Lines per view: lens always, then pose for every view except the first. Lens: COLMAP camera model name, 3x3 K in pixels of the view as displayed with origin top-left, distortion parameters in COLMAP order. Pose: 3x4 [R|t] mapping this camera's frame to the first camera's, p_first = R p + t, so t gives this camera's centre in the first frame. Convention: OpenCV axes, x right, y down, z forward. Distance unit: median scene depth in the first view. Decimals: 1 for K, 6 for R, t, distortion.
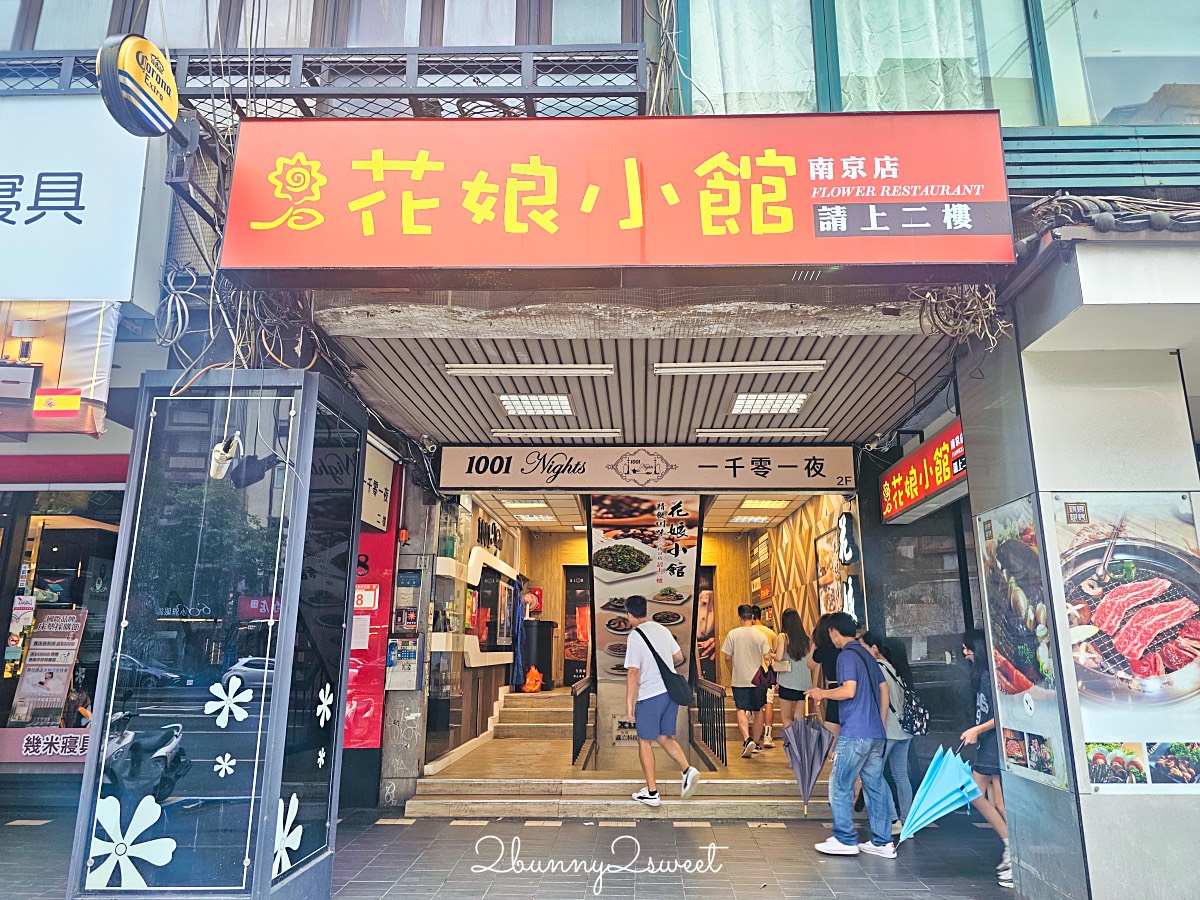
lens RADIAL K [[799.5, 0, 600.4], [0, 799.5, 447.1], [0, 0, 1]] dist [0.026919, -0.013895]
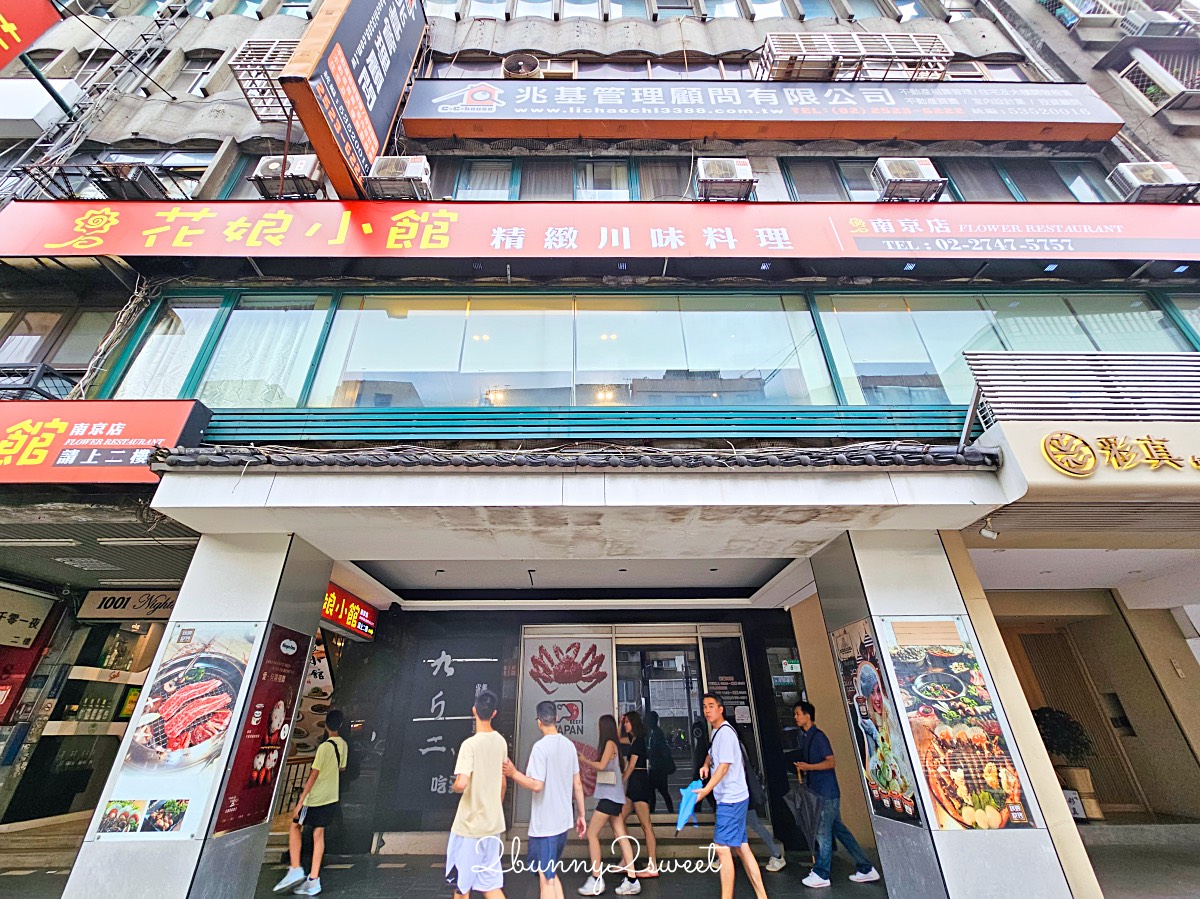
lens RADIAL K [[493.0, 0, 594.6], [0, 493.0, 454.1], [0, 0, 1]] dist [0.001045, 0.000708]
pose [[0.999812, 0.005176, 0.018698, 1.410037], [-0.000078, 0.964814, -0.262933, -0.008408], [-0.019402, 0.262883, 0.964633, -0.056634]]
